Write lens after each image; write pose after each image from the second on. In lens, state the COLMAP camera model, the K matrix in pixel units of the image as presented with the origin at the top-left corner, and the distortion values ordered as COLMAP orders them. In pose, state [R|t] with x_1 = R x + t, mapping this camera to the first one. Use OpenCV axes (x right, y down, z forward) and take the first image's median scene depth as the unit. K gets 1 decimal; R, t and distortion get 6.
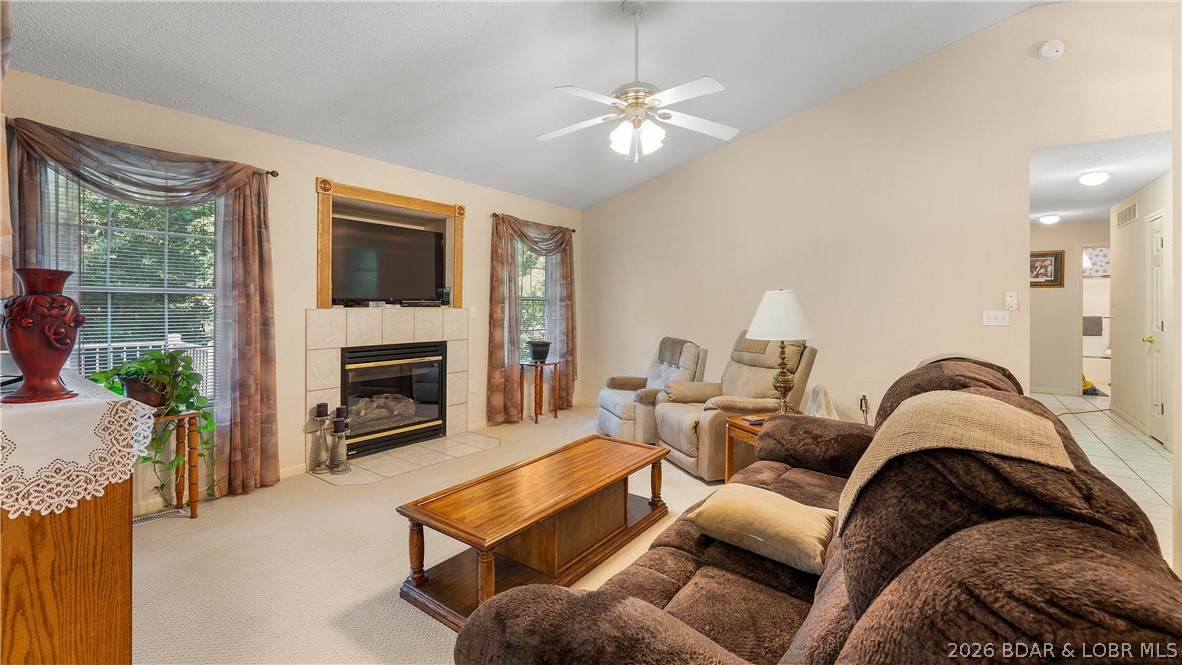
lens RADIAL K [[467.2, 0, 587.0], [0, 467.2, 327.6], [0, 0, 1]] dist [-0.001935, 0.000456]
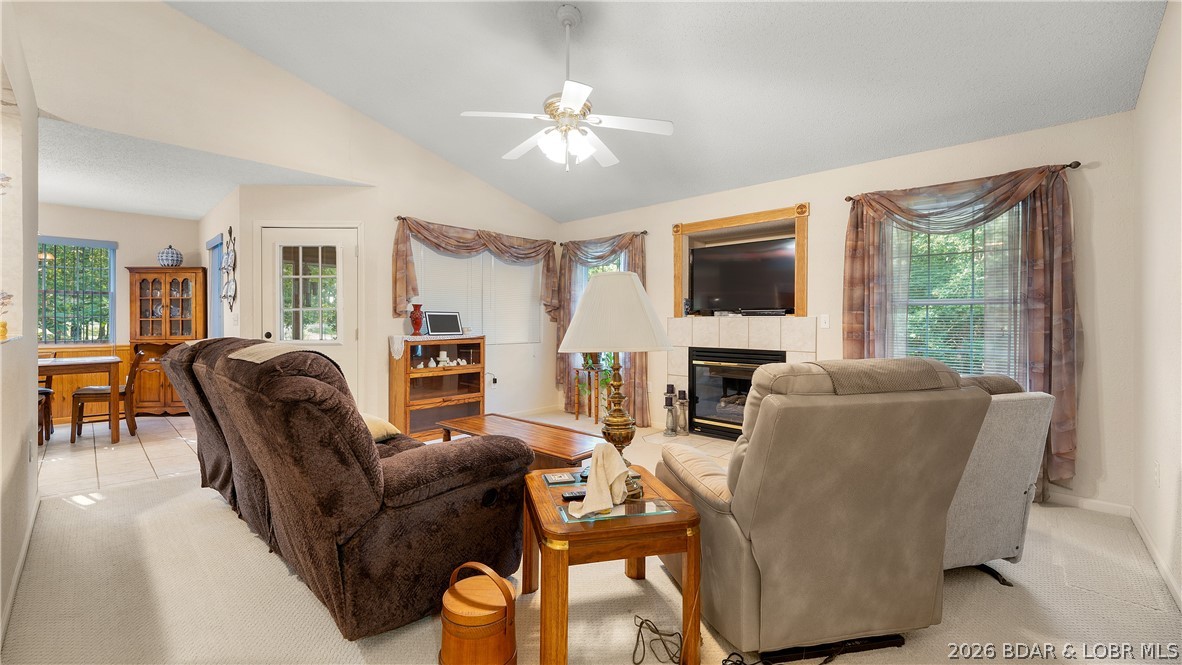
lens RADIAL K [[467.2, 0, 587.0], [0, 467.2, 327.6], [0, 0, 1]] dist [-0.001935, 0.000456]
pose [[-0.058887, 0.028744, -0.997851, 0.722132], [-0.032064, 0.999015, 0.030670, -0.038431], [0.997750, 0.033801, -0.057908, 0.700749]]
